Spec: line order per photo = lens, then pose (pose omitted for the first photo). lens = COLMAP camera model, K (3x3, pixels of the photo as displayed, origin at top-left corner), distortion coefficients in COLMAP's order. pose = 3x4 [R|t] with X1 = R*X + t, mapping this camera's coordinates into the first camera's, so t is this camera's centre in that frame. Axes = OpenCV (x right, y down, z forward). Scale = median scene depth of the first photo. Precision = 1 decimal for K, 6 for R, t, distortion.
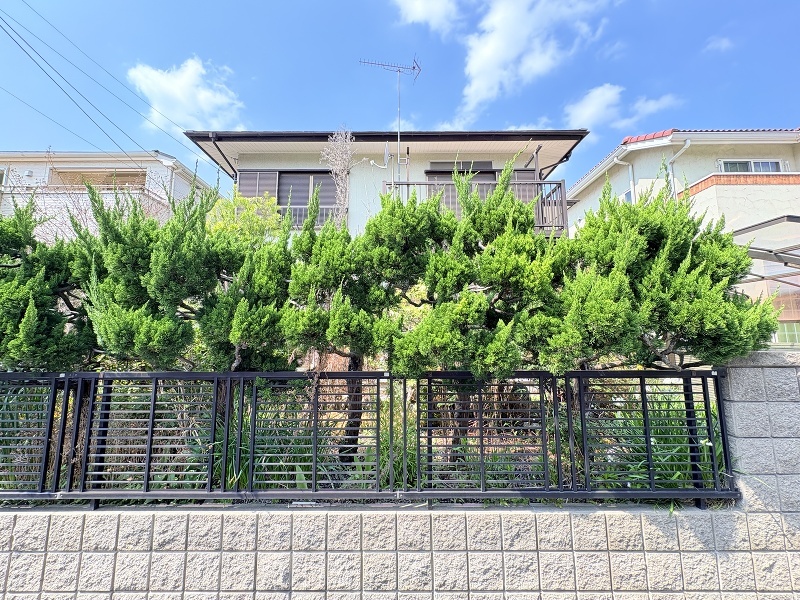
lens RADIAL K [[316.4, 0, 398.6], [0, 316.4, 298.1], [0, 0, 1]] dist [-0.000824, 0.000199]
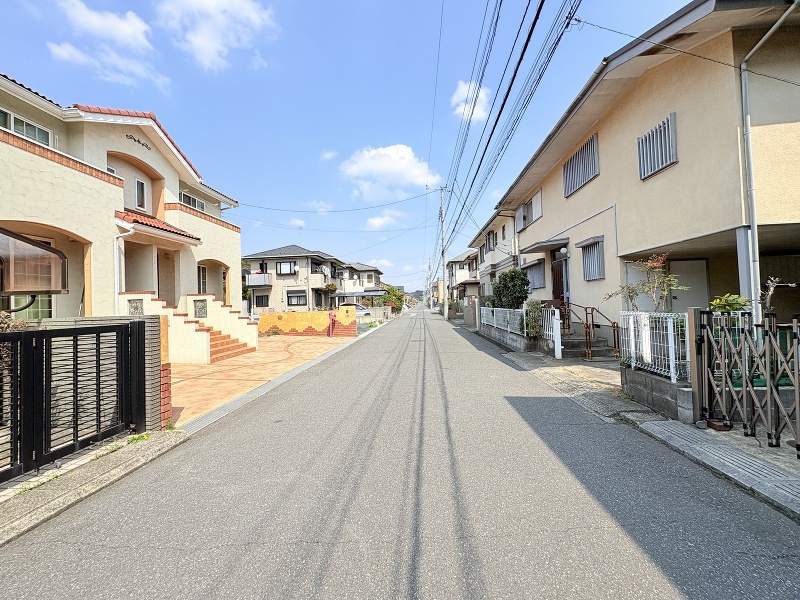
lens RADIAL K [[316.4, 0, 398.6], [0, 316.4, 298.1], [0, 0, 1]] dist [-0.000824, 0.000199]
pose [[0.066177, 0.016703, 0.997668, 1.348962], [-0.086808, 0.996165, -0.010920, -0.046784], [-0.994025, -0.085883, 0.067374, -0.691784]]
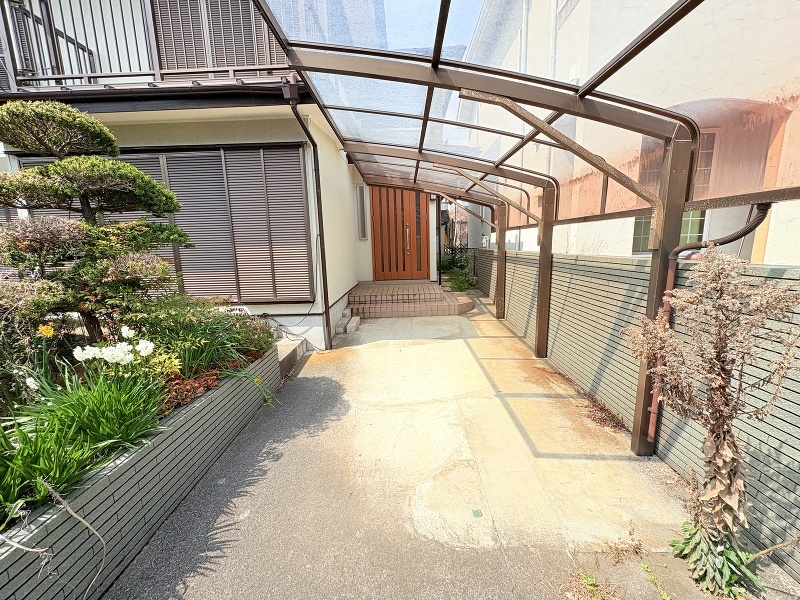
lens RADIAL K [[316.4, 0, 398.6], [0, 316.4, 298.1], [0, 0, 1]] dist [-0.000824, 0.000199]
pose [[0.999535, -0.026440, -0.015198, 2.298881], [0.029651, 0.959081, 0.281575, 0.094719], [0.007131, -0.281895, 0.959419, 0.946614]]
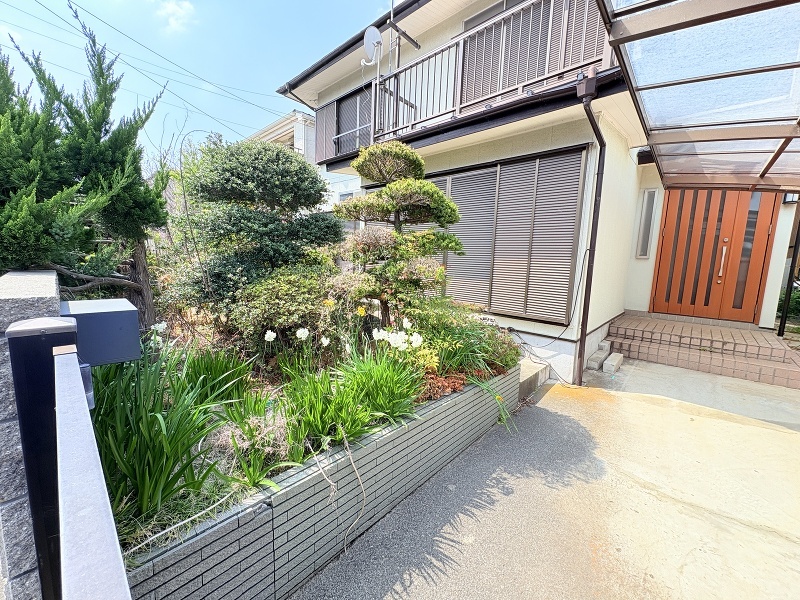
lens RADIAL K [[316.4, 0, 398.6], [0, 316.4, 298.1], [0, 0, 1]] dist [-0.000824, 0.000199]
pose [[0.734171, 0.110795, -0.669864, 2.185571], [0.044791, 0.976543, 0.210611, 0.112282], [0.677486, -0.184629, 0.711987, 1.025462]]
